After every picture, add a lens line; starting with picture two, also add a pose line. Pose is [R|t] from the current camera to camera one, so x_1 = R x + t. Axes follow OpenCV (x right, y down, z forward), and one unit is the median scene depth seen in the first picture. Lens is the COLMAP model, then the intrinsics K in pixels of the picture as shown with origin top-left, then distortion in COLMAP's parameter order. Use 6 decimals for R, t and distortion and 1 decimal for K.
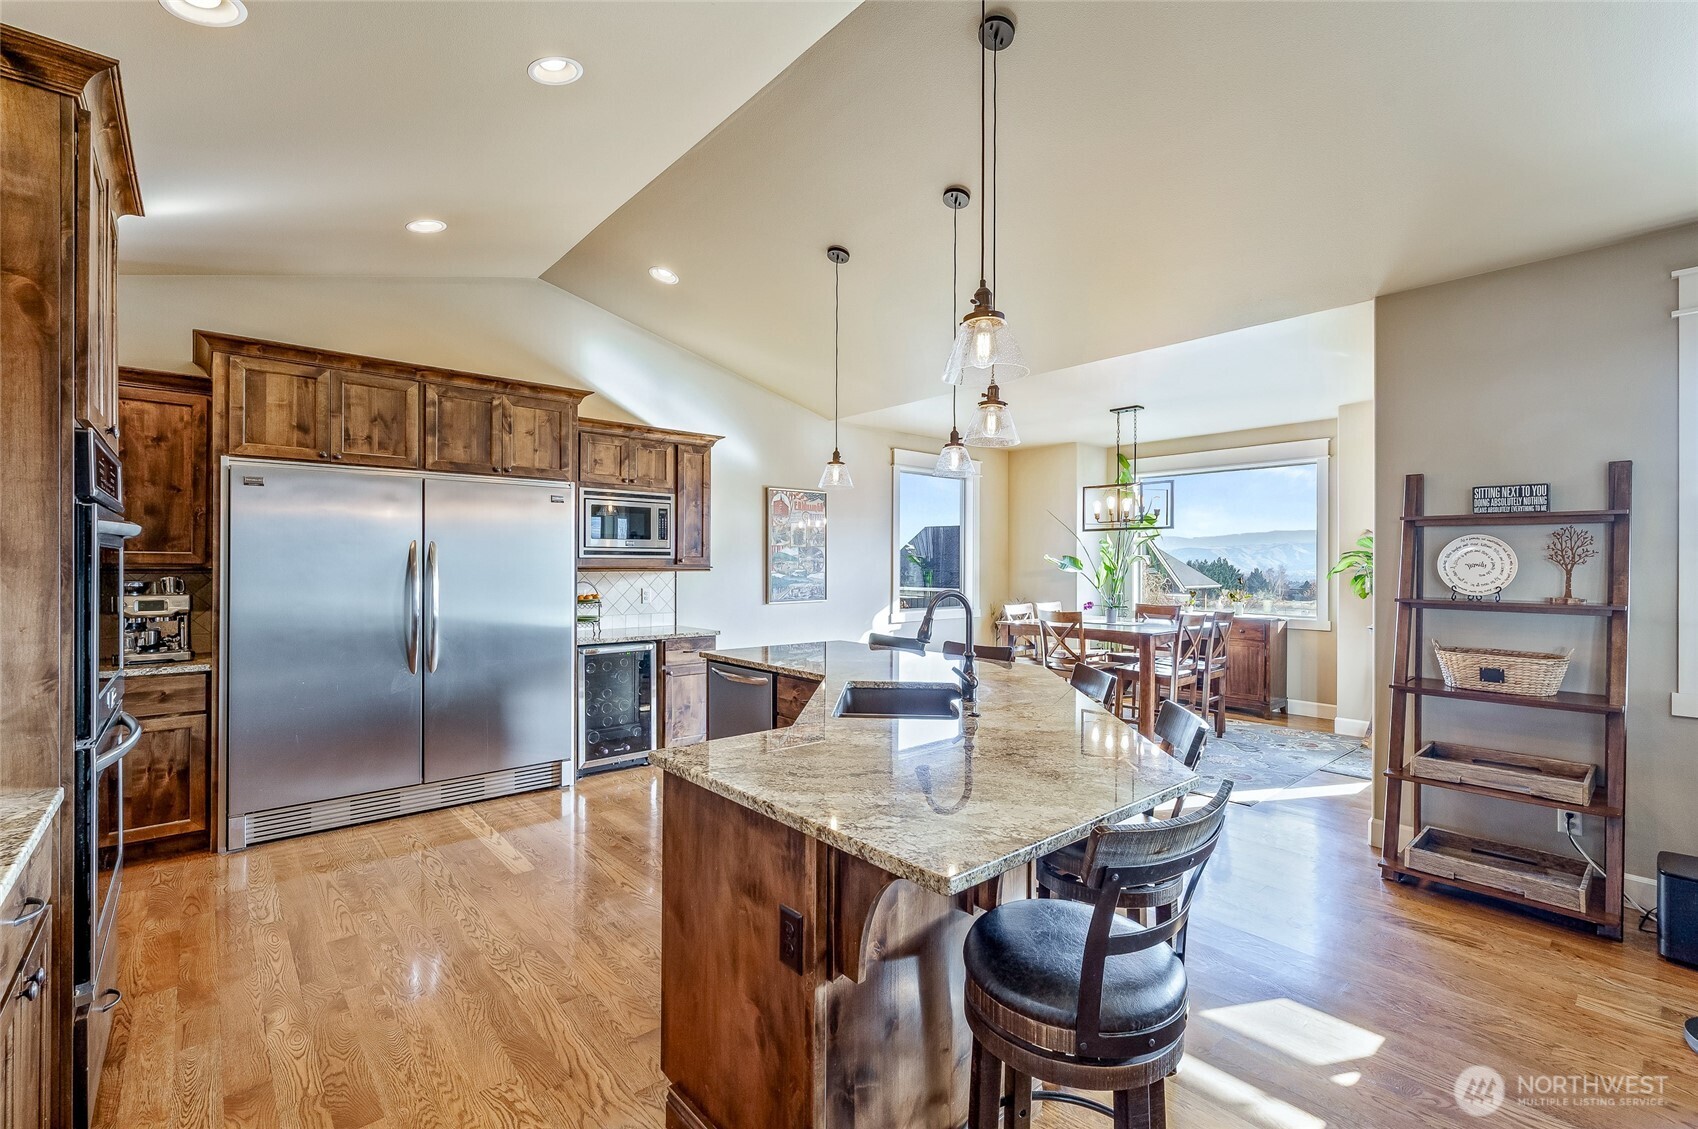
lens RADIAL K [[727.2, 0, 854.0], [0, 727.2, 574.2], [0, 0, 1]] dist [-0.001237, -0.000098]
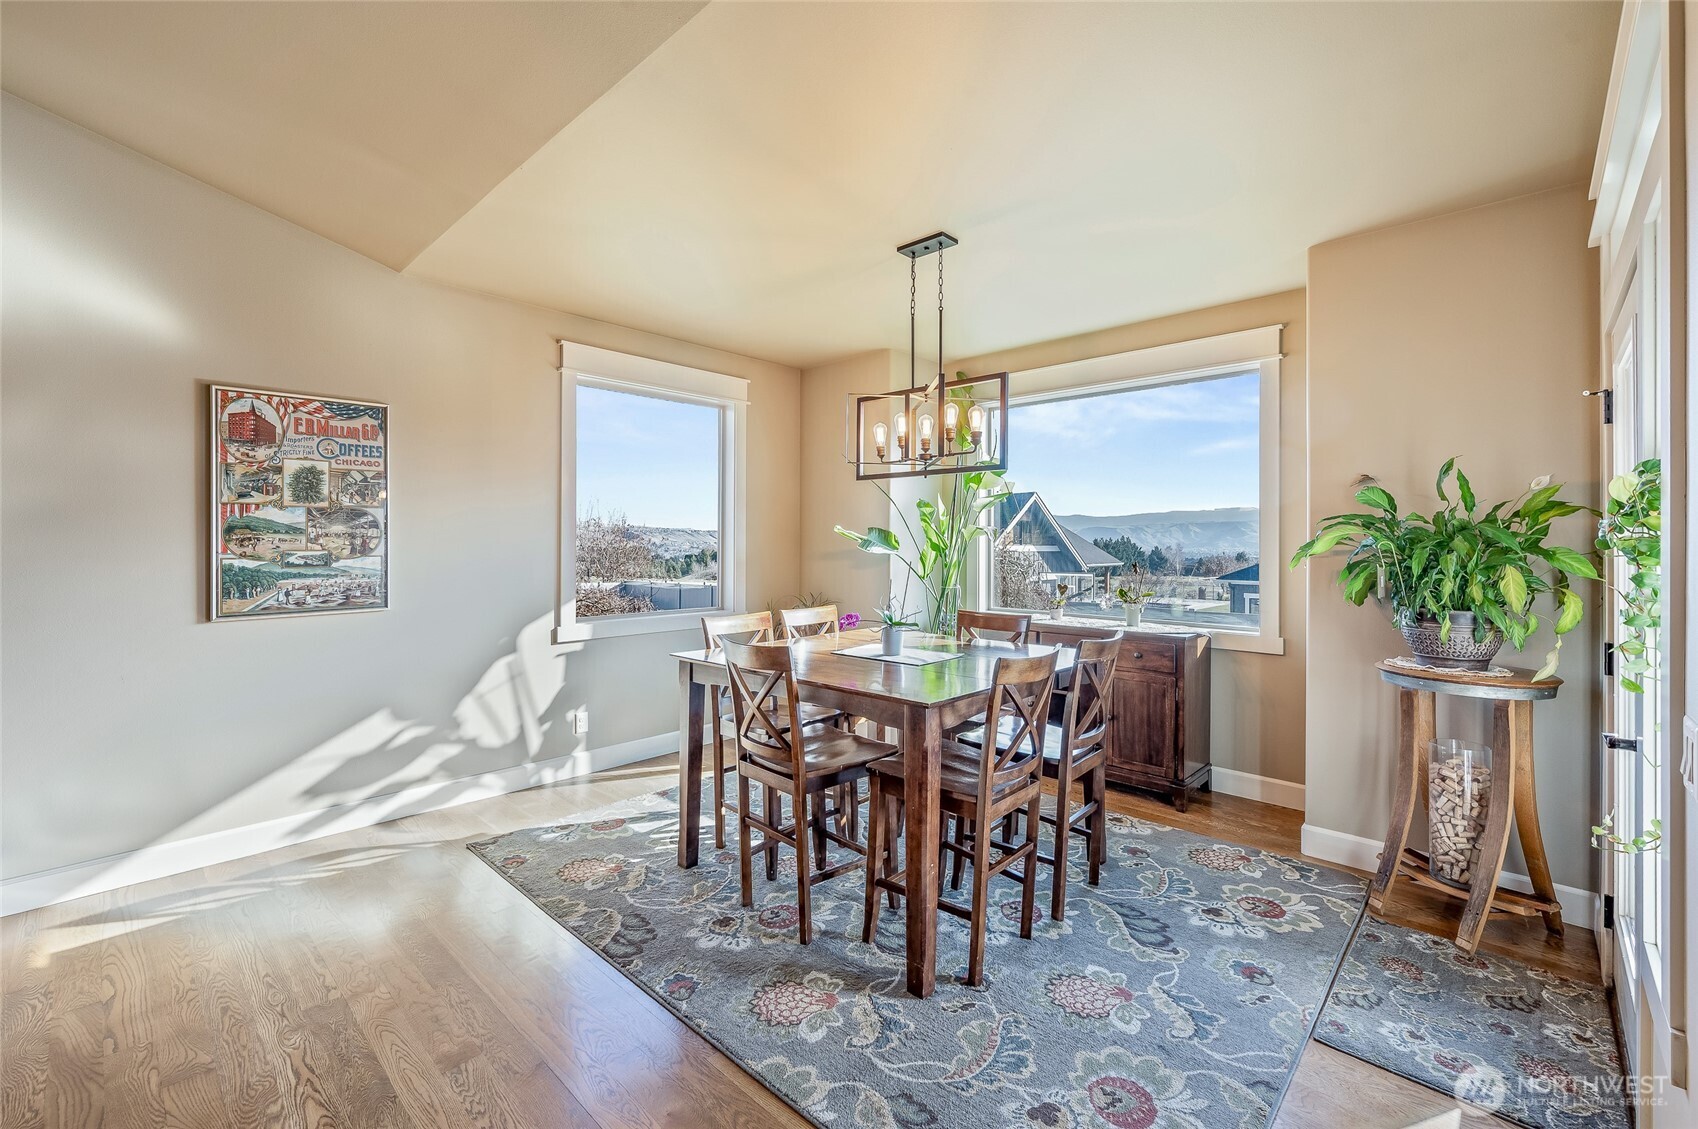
lens RADIAL K [[727.2, 0, 842.6], [0, 727.2, 547.1], [0, 0, 1]] dist [-0.001237, -0.000098]
pose [[0.995235, -0.002412, 0.097480, 0.244337], [0.003208, 0.999963, -0.008010, -0.003906], [-0.097457, 0.008285, 0.995205, 0.447284]]
